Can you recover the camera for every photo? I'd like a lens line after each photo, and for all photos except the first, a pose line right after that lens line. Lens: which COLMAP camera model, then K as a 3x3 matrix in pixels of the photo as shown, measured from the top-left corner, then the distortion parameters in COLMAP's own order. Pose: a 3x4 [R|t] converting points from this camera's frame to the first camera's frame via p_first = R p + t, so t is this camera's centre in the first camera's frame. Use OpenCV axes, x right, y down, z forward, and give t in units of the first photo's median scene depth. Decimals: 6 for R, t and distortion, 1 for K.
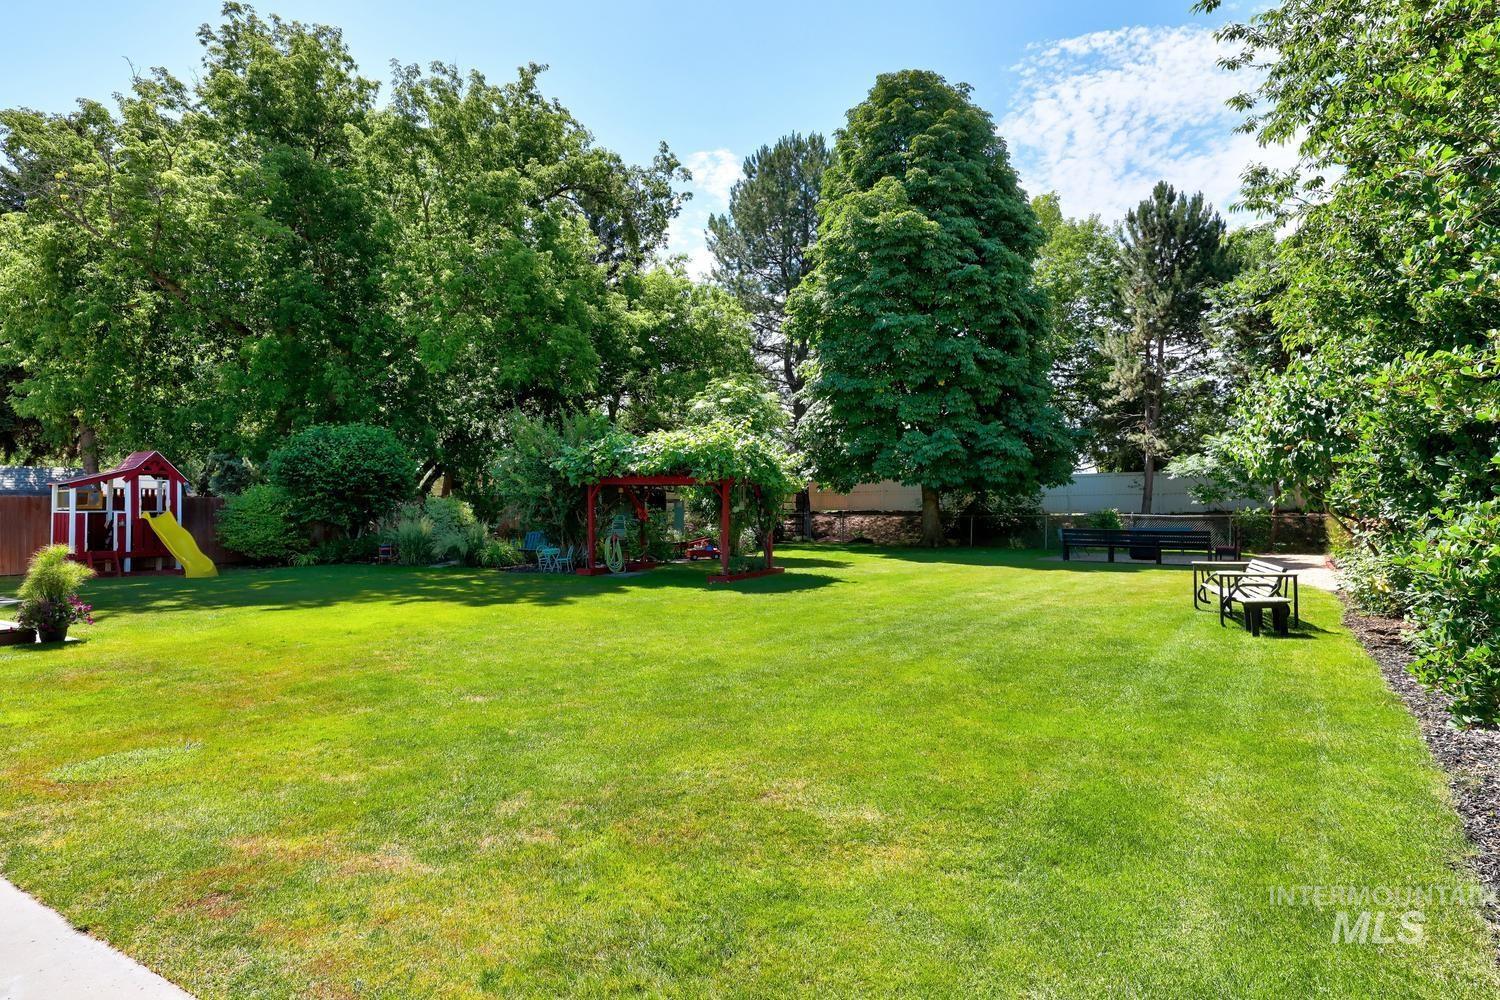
lens RADIAL K [[845.9, 0, 747.6], [0, 845.9, 505.1], [0, 0, 1]] dist [0.001322, 0.000296]
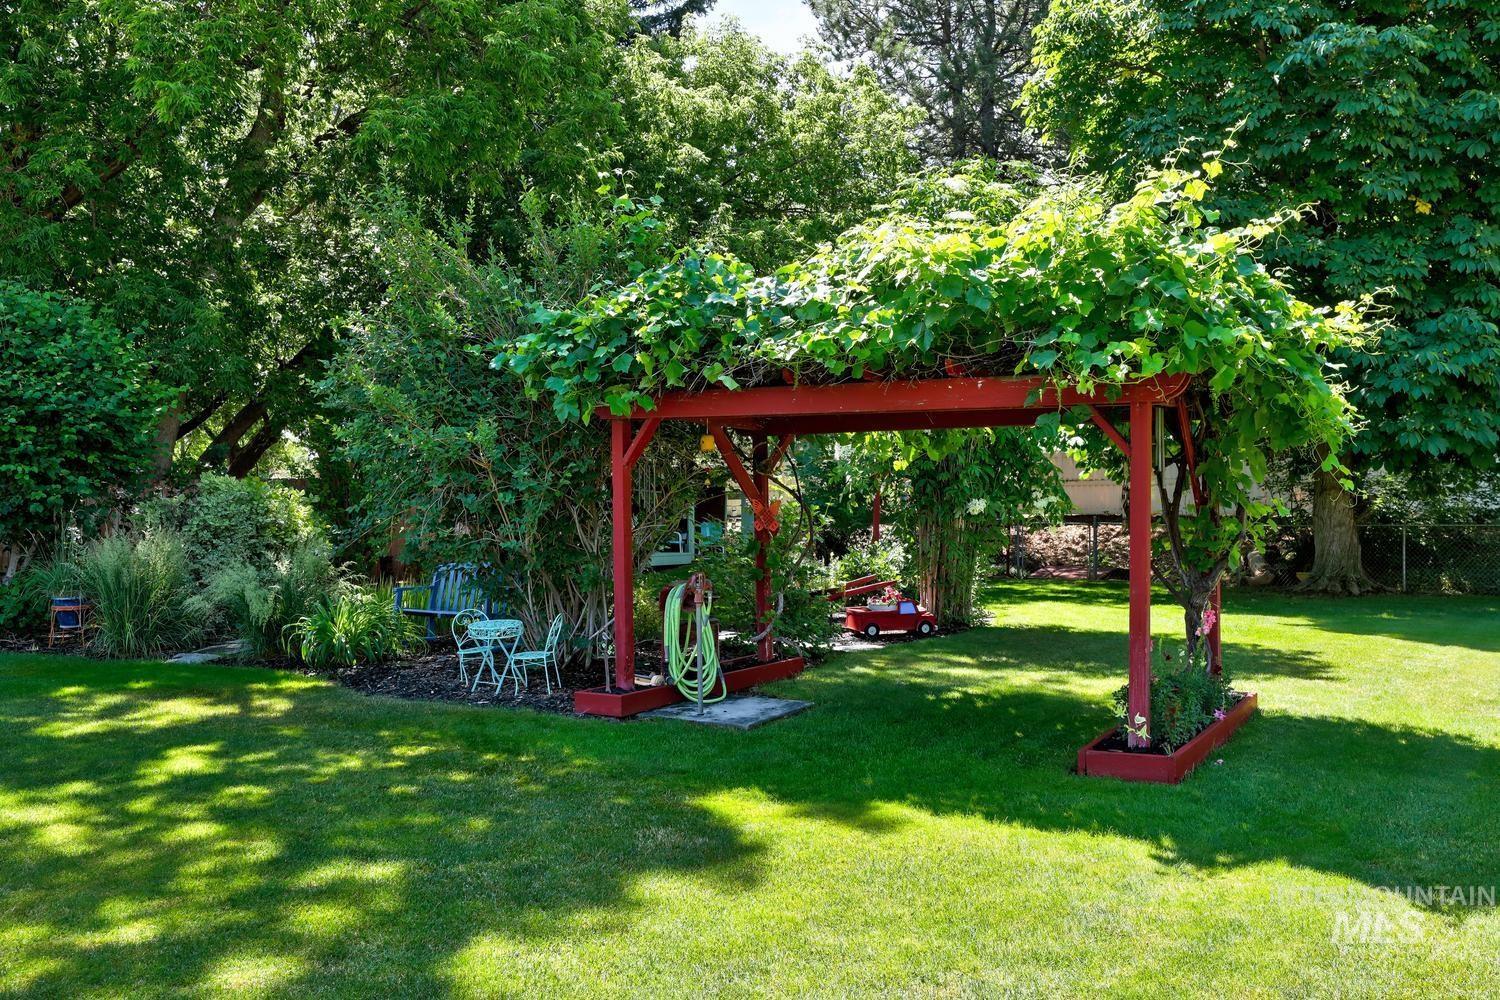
lens RADIAL K [[1180.1, 0, 752.0], [0, 1180.1, 502.3], [0, 0, 1]] dist [0.013254, 0.002623]
pose [[0.999717, 0.002424, -0.023677, -0.124575], [-0.002559, 0.999981, -0.005670, 0.008313], [0.023663, 0.005729, 0.999704, 0.556768]]
